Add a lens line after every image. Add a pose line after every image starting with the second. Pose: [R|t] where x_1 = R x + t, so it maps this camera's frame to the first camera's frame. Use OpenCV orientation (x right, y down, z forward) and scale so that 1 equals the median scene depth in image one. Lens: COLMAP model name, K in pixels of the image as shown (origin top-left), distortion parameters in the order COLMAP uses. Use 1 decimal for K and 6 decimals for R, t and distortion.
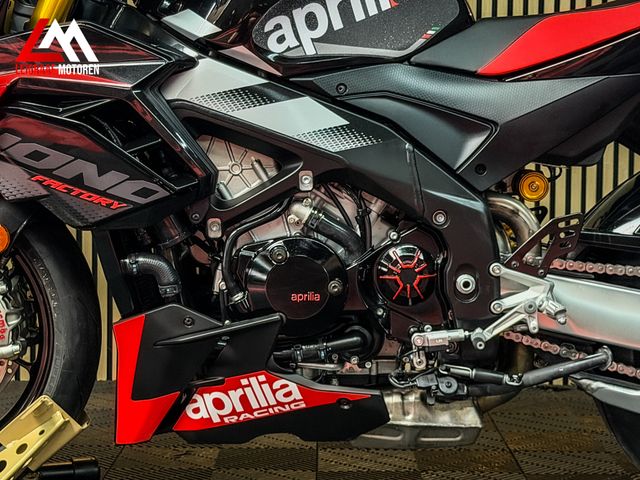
lens RADIAL K [[1437.8, 0, 318.0], [0, 1437.8, 242.7], [0, 0, 1]] dist [0.135502, 0.000000]
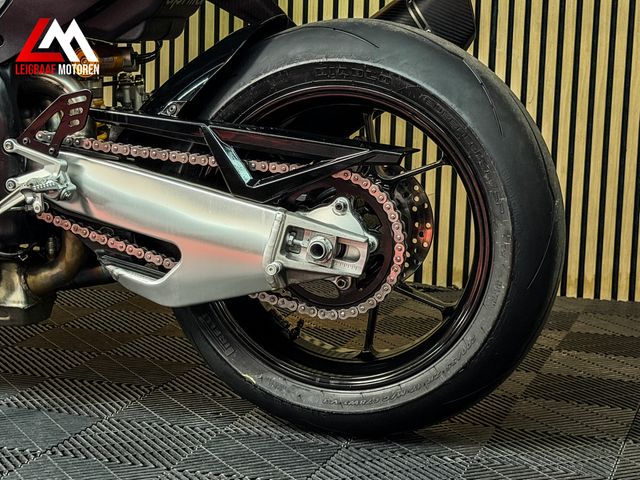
lens RADIAL K [[1437.8, 0, 323.7], [0, 1437.8, 211.9], [0, 0, 1]] dist [0.135502, 0.000000]
pose [[0.951899, 0.055537, -0.301336, 0.617692], [-0.037674, 0.997188, 0.064775, -0.007897], [0.304086, -0.050307, 0.951315, 0.141791]]
